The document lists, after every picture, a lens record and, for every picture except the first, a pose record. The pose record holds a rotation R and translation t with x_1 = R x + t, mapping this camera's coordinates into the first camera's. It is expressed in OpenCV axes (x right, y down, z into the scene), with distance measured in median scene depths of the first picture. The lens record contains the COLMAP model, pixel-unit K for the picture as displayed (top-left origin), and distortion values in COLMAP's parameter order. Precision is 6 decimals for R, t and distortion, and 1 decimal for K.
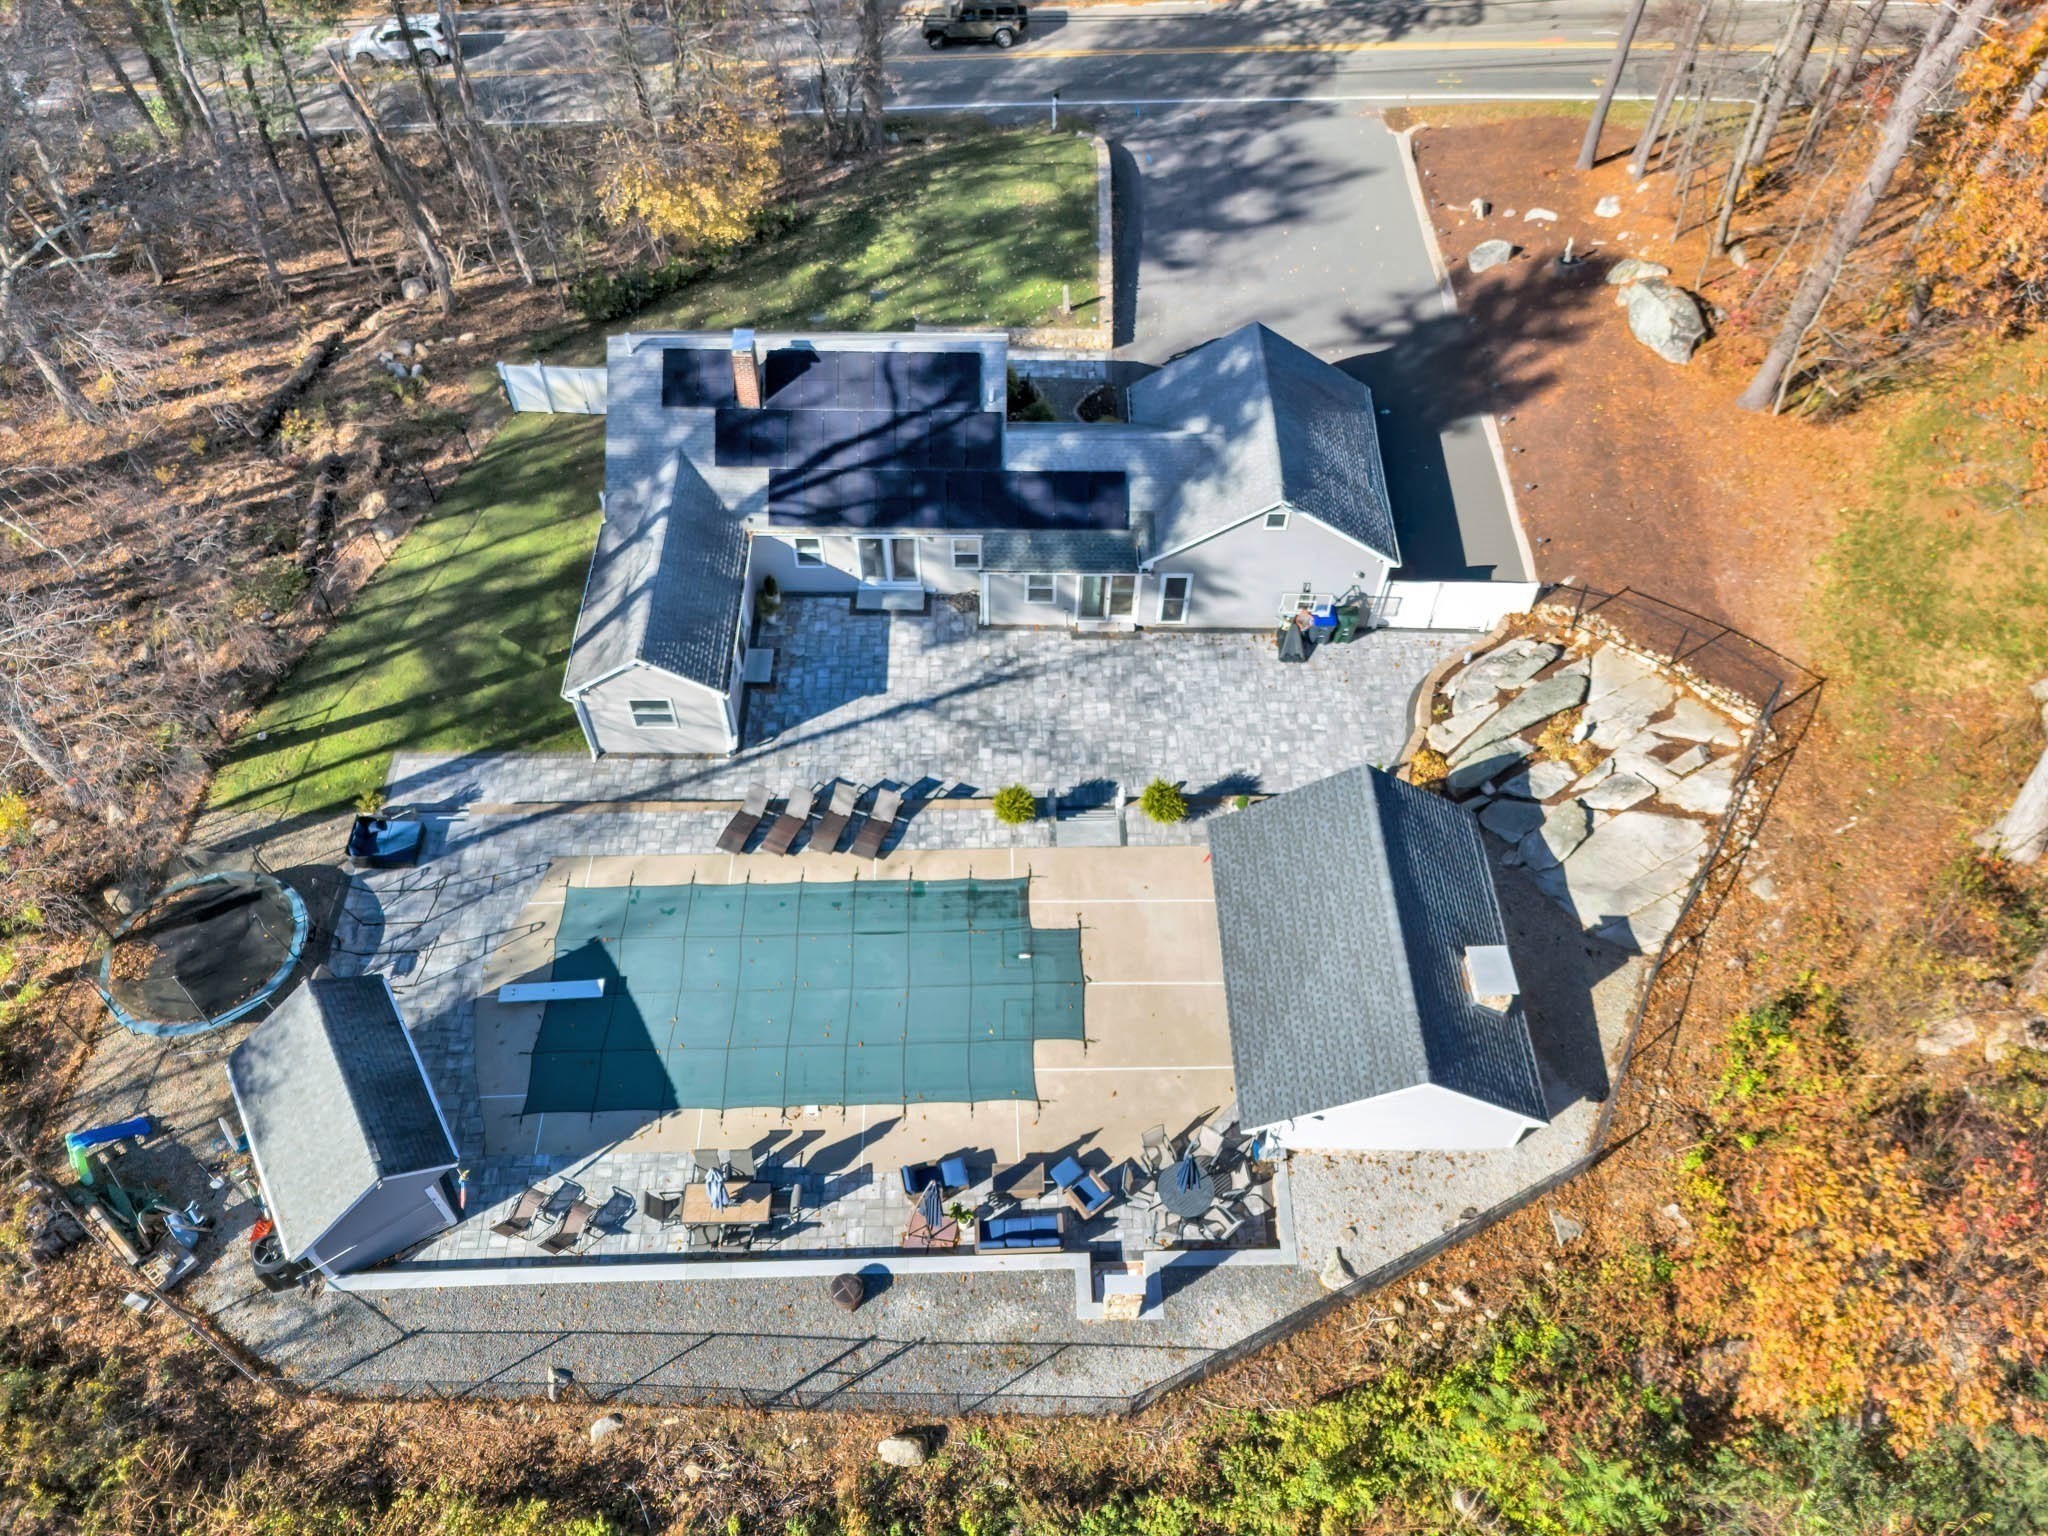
lens RADIAL K [[1528.7, 0, 1037.2], [0, 1528.7, 768.2], [0, 0, 1]] dist [0.068552, -0.075468]
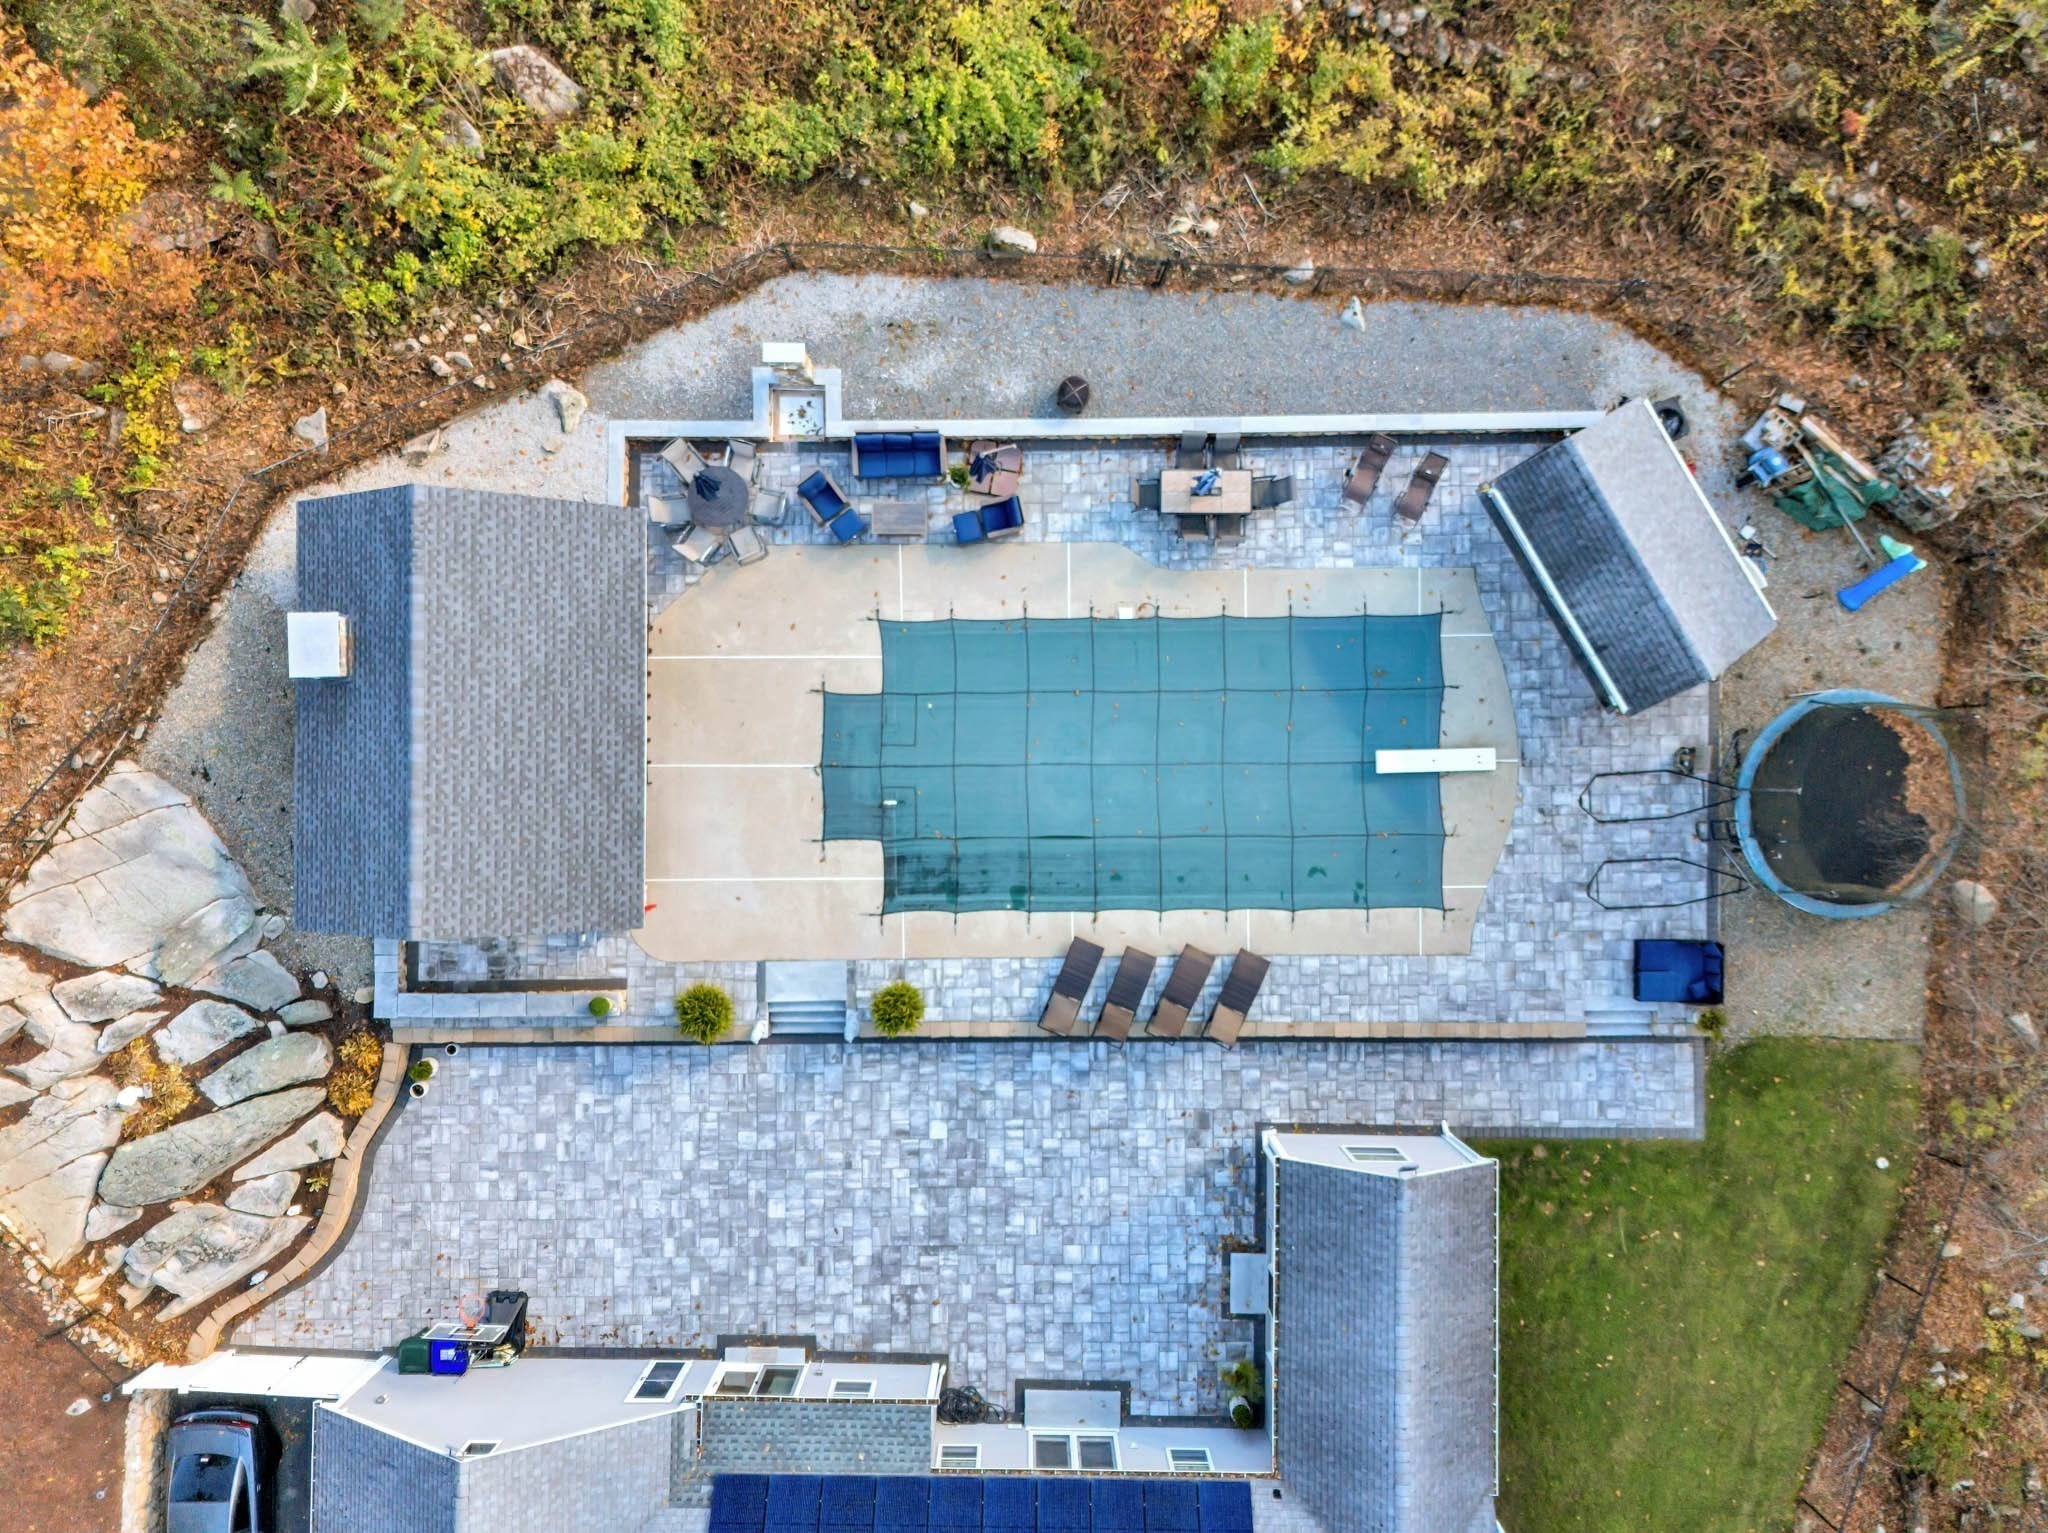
lens RADIAL K [[1528.7, 0, 1037.2], [0, 1528.7, 766.7], [0, 0, 1]] dist [0.068552, -0.075468]
pose [[-0.999760, -0.018791, -0.011253, -0.075918], [0.007724, -0.783241, 0.621671, -0.368668], [-0.020495, 0.621435, 0.783198, 0.313598]]
